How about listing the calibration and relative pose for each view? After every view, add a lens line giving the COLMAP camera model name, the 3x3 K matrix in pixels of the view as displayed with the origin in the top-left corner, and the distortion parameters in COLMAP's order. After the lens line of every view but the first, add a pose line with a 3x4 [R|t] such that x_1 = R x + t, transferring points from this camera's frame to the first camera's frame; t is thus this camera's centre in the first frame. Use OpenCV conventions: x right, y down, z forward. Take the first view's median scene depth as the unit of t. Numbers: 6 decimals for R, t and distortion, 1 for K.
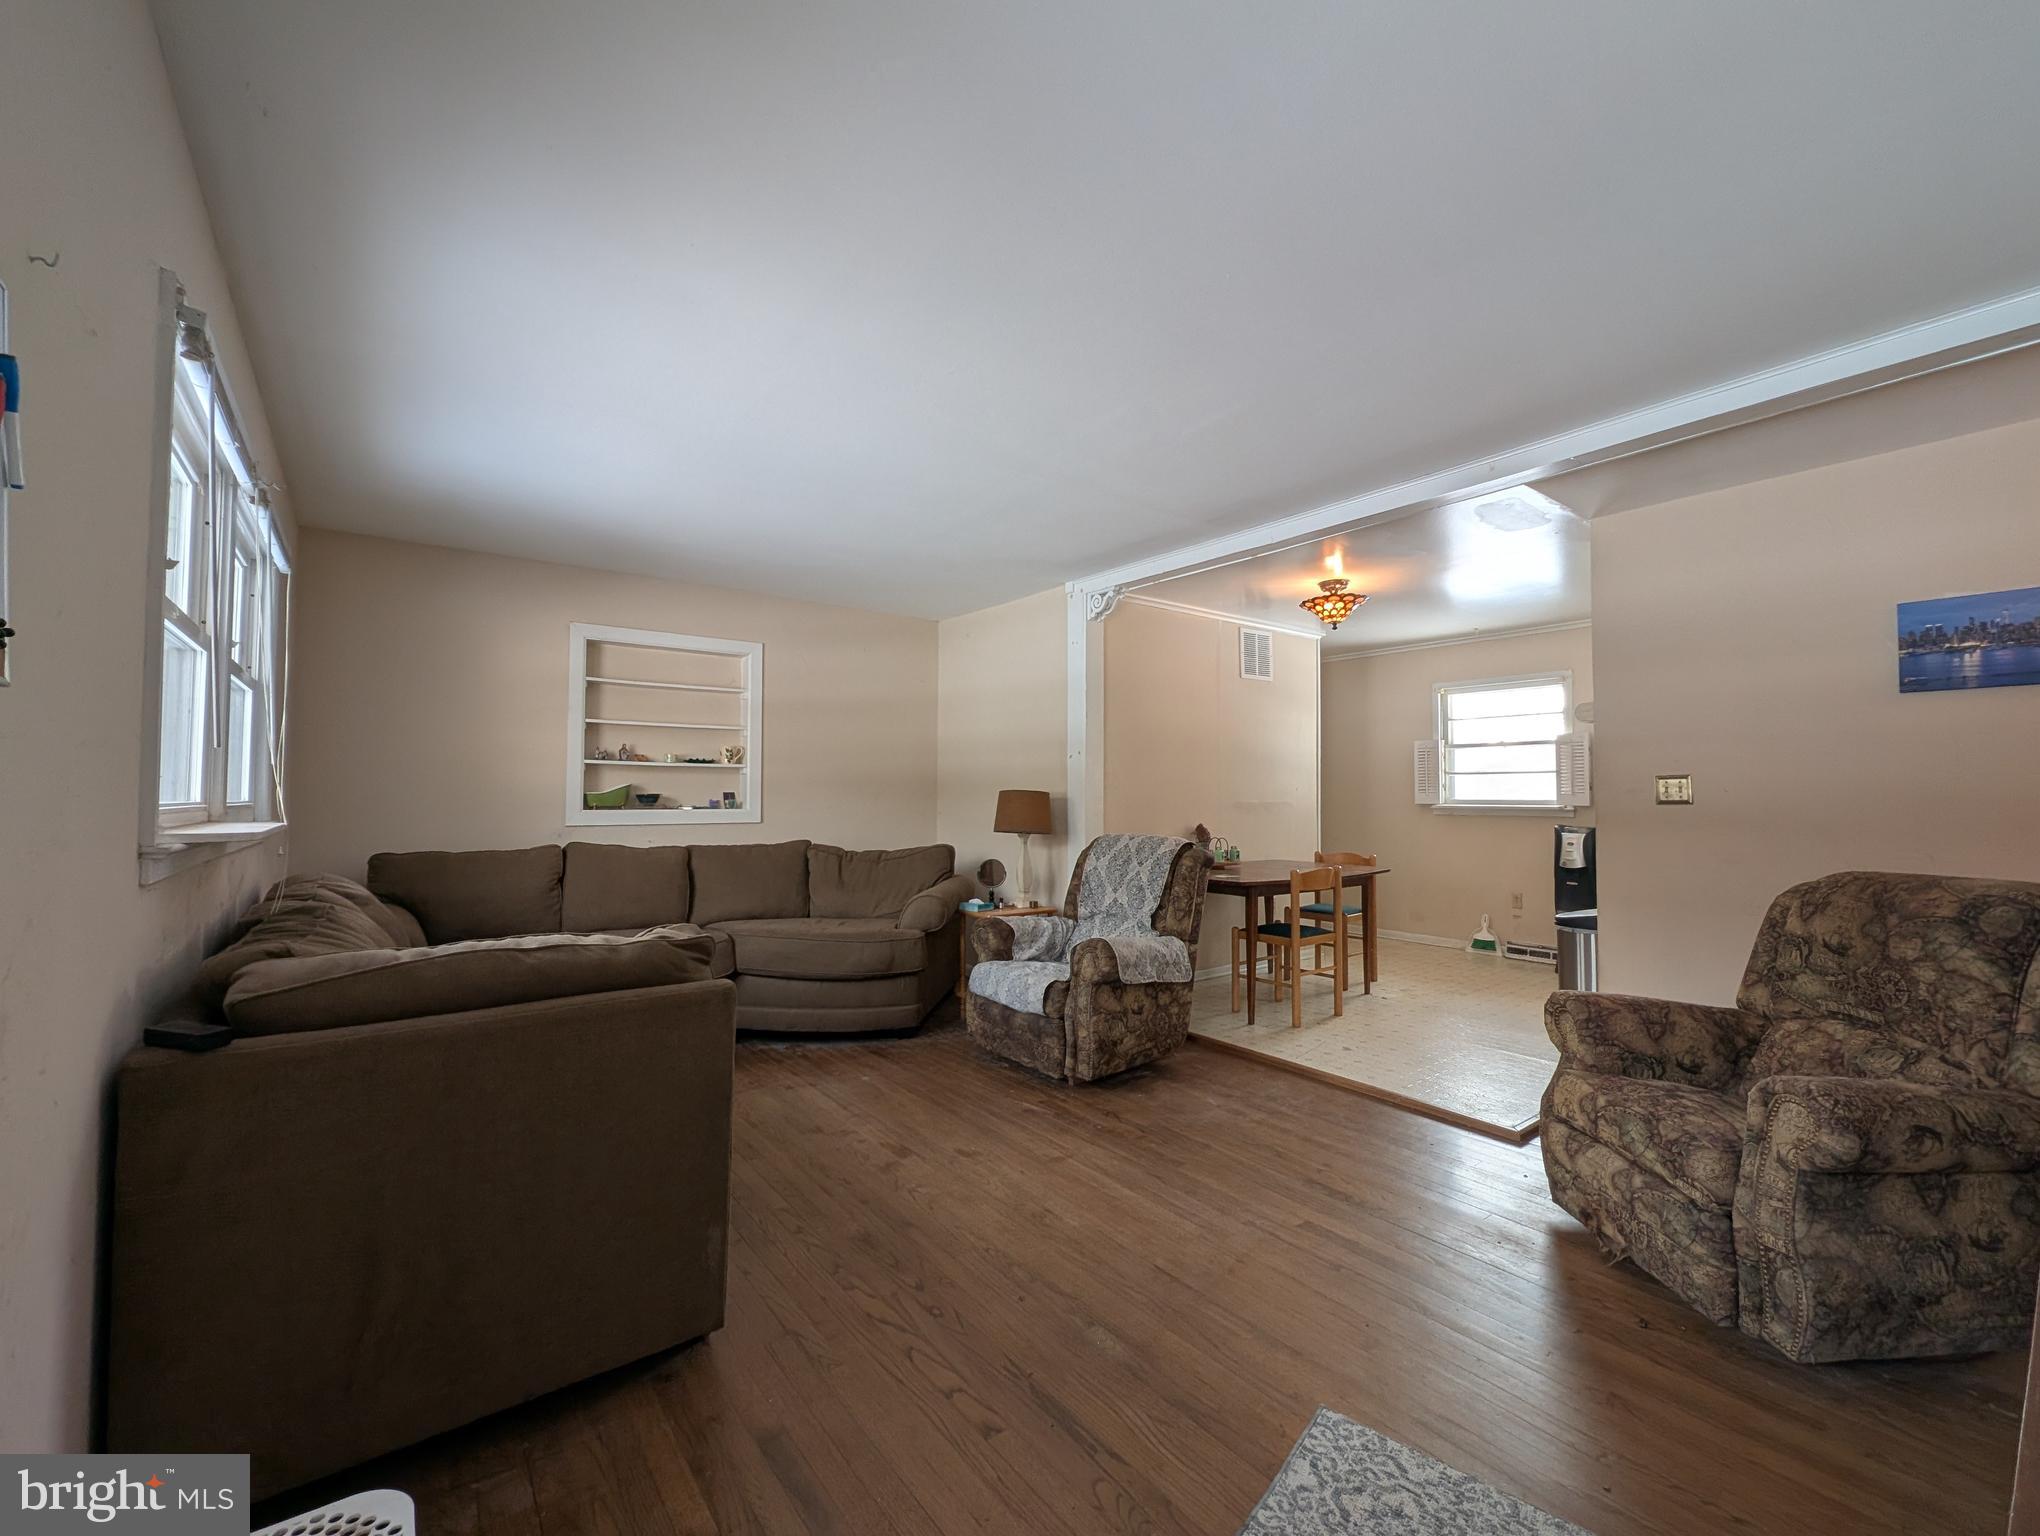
lens RADIAL K [[835.4, 0, 1023.2], [0, 835.4, 766.7], [0, 0, 1]] dist [0.001488, 0.000258]
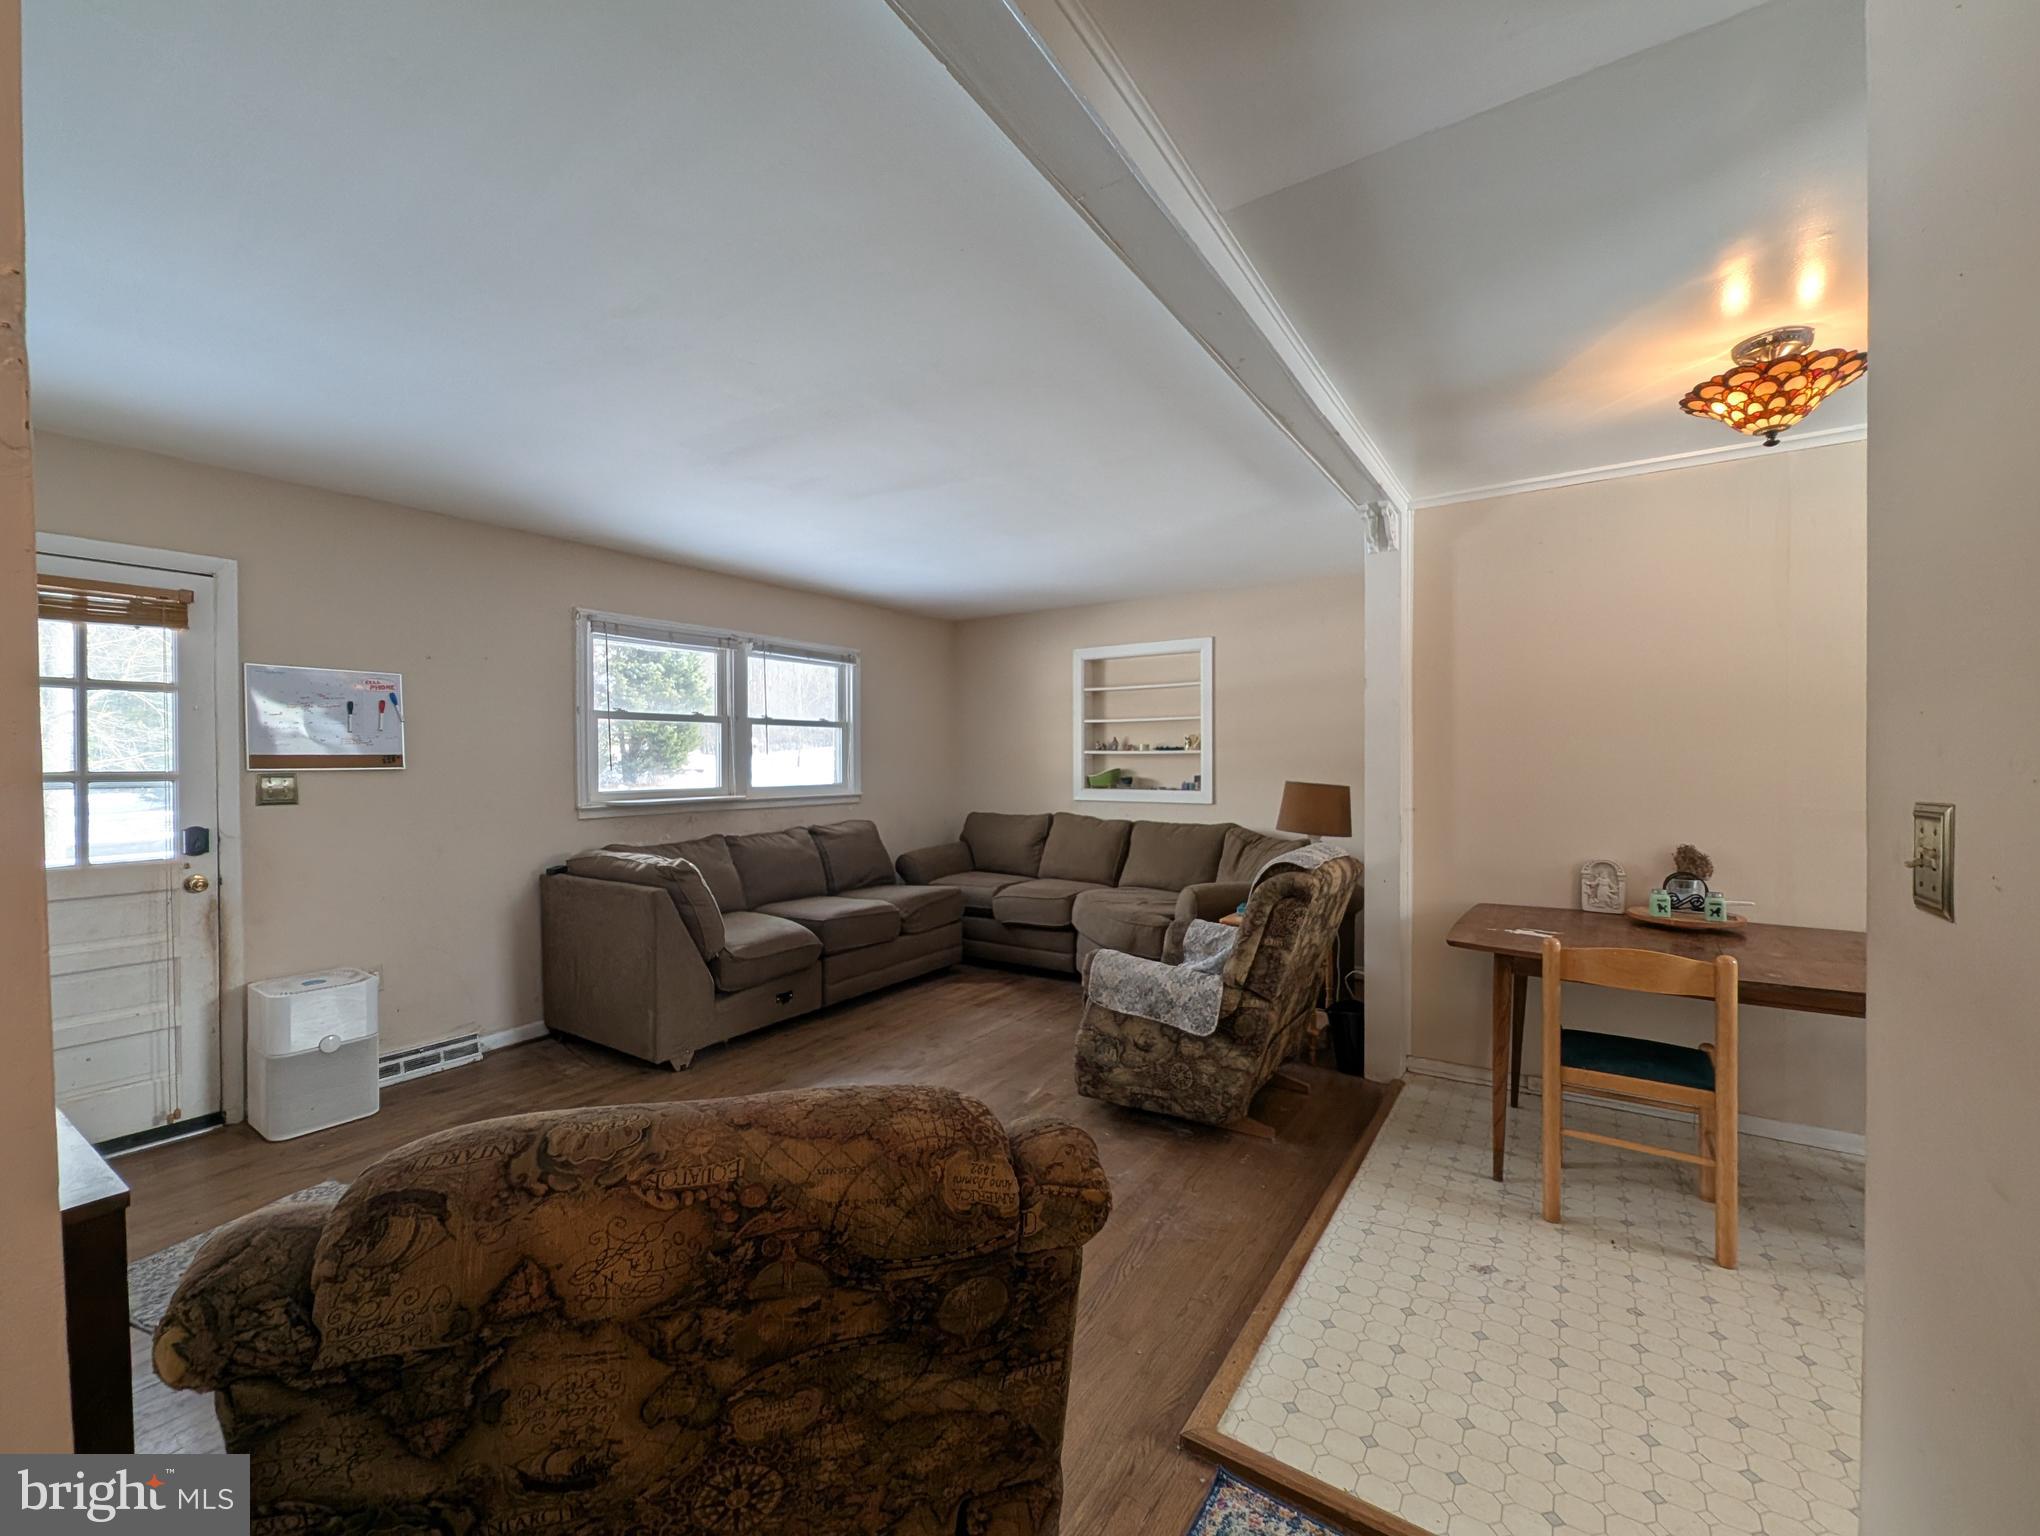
lens RADIAL K [[835.4, 0, 1023.2], [0, 835.4, 766.7], [0, 0, 1]] dist [0.001488, 0.000258]
pose [[0.318773, 0.006982, -0.947805, 0.729619], [0.039919, 0.998987, 0.020785, -0.015389], [0.946990, -0.044461, 0.318171, 0.496696]]
